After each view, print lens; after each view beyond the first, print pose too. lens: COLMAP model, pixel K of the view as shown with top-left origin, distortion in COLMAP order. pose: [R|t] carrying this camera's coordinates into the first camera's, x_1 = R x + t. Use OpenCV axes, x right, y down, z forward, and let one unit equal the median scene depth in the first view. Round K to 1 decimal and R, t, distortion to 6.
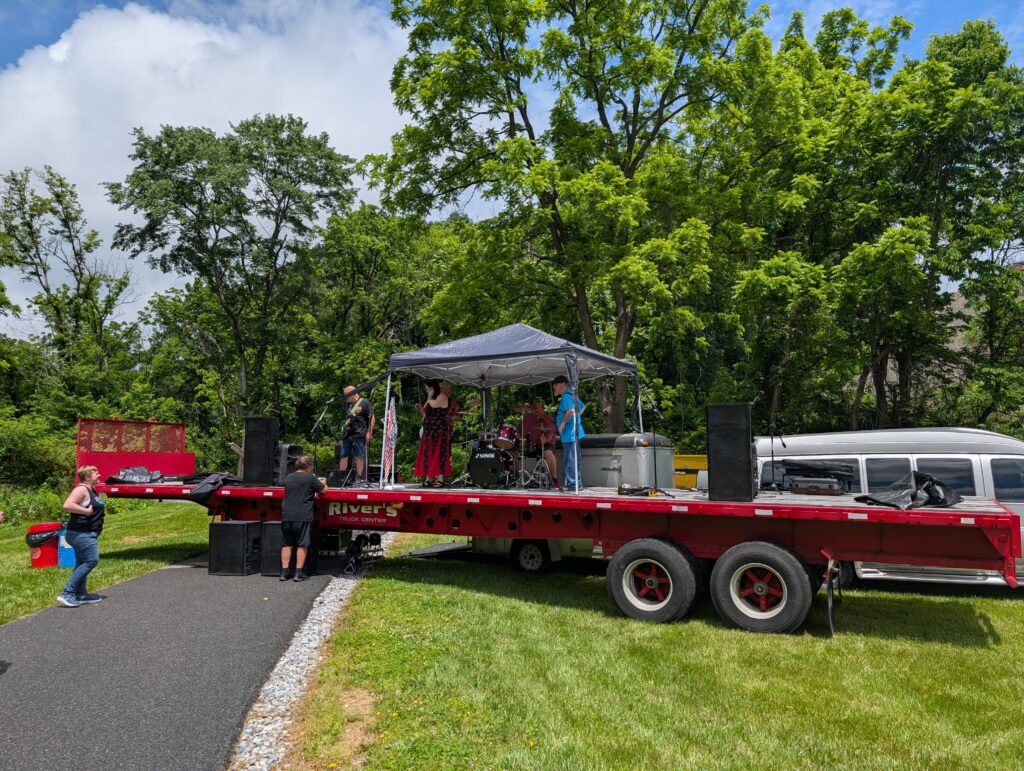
lens RADIAL K [[737.4, 0, 512.0], [0, 737.4, 385.5], [0, 0, 1]] dist [0.032105, -0.020196]
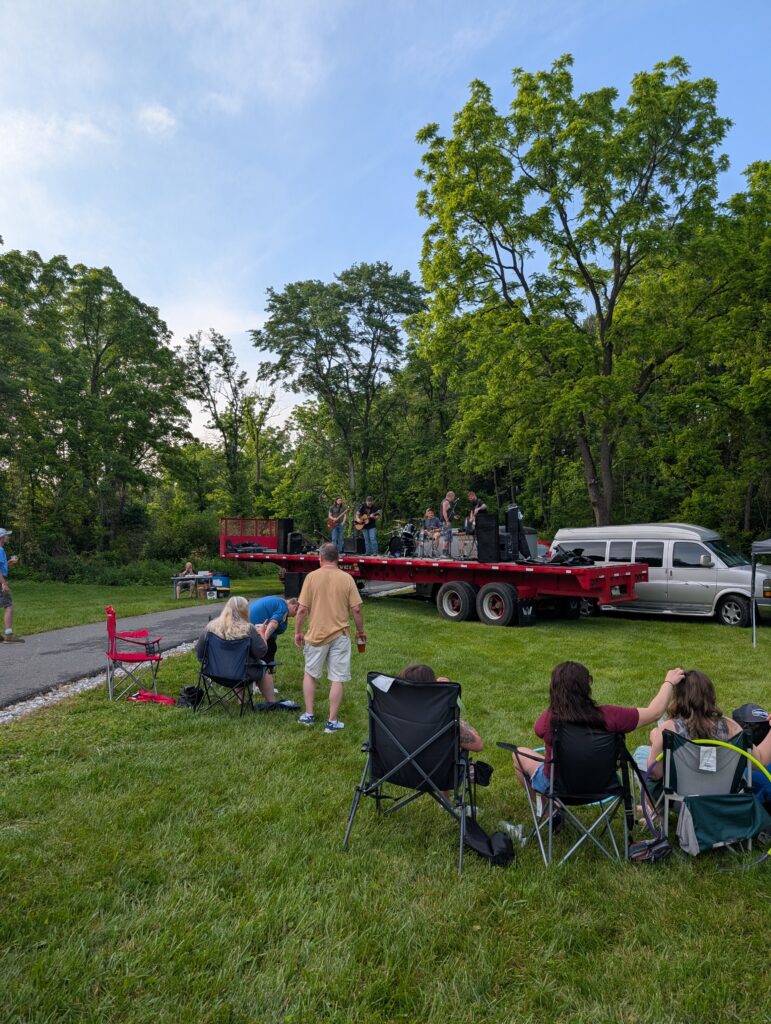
lens RADIAL K [[737.4, 0, 385.7], [0, 737.4, 535.9], [0, 0, 1]] dist [0.032105, -0.020196]
pose [[0.937918, 0.002097, -0.346850, 0.135894], [0.030297, 0.995664, 0.087946, -0.018902], [0.345531, -0.092995, 0.933788, -0.179226]]
